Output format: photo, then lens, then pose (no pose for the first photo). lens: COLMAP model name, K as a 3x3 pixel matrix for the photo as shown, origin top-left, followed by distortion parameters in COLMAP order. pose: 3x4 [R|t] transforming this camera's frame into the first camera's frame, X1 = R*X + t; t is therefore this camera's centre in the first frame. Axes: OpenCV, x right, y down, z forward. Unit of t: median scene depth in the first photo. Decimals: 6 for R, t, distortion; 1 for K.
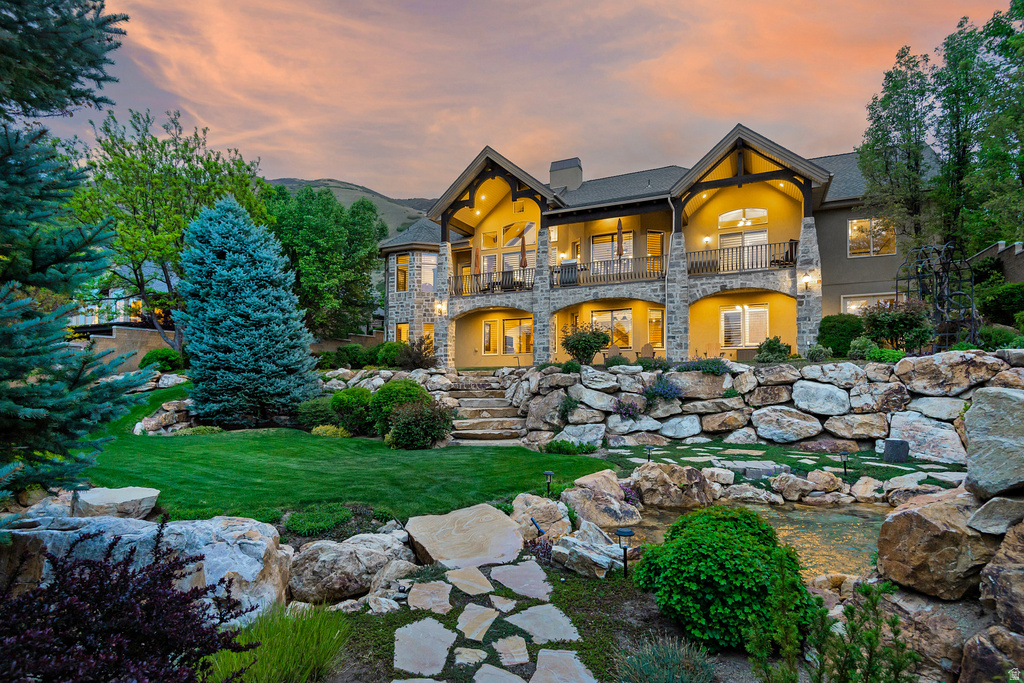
lens RADIAL K [[539.5, 0, 467.8], [0, 539.5, 358.5], [0, 0, 1]] dist [0.029480, -0.000047]
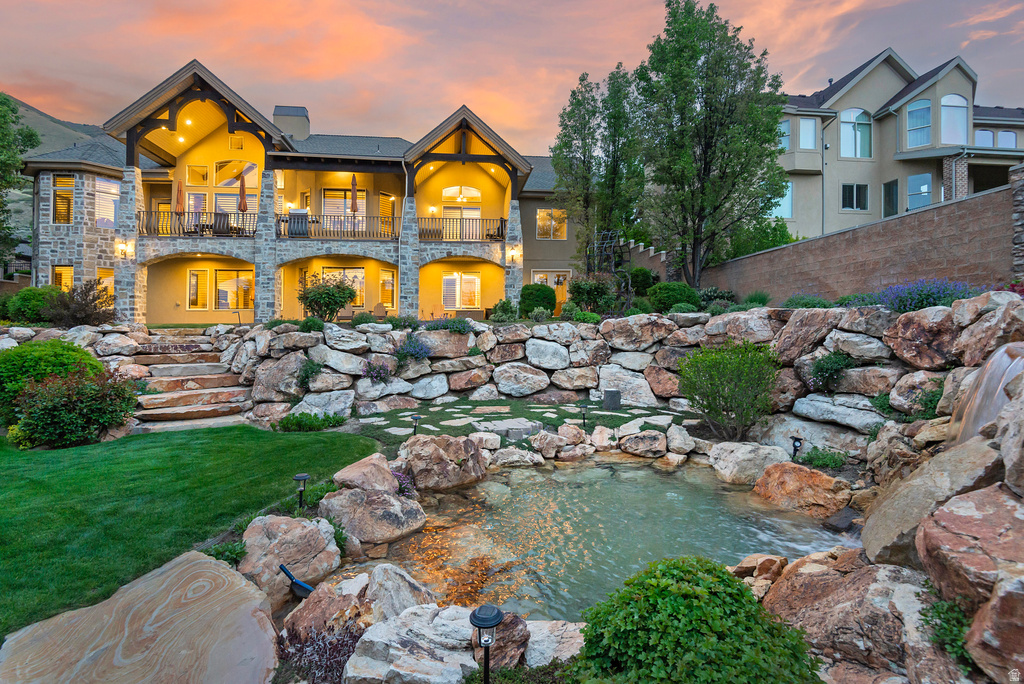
lens RADIAL K [[488.5, 0, 497.4], [0, 488.5, 330.1], [0, 0, 1]] dist [0.028105, -0.022480]
pose [[0.830745, 0.003617, 0.556641, 0.003087], [-0.017087, 0.999673, 0.019006, 0.003514], [-0.556390, -0.025301, 0.830536, 0.139531]]
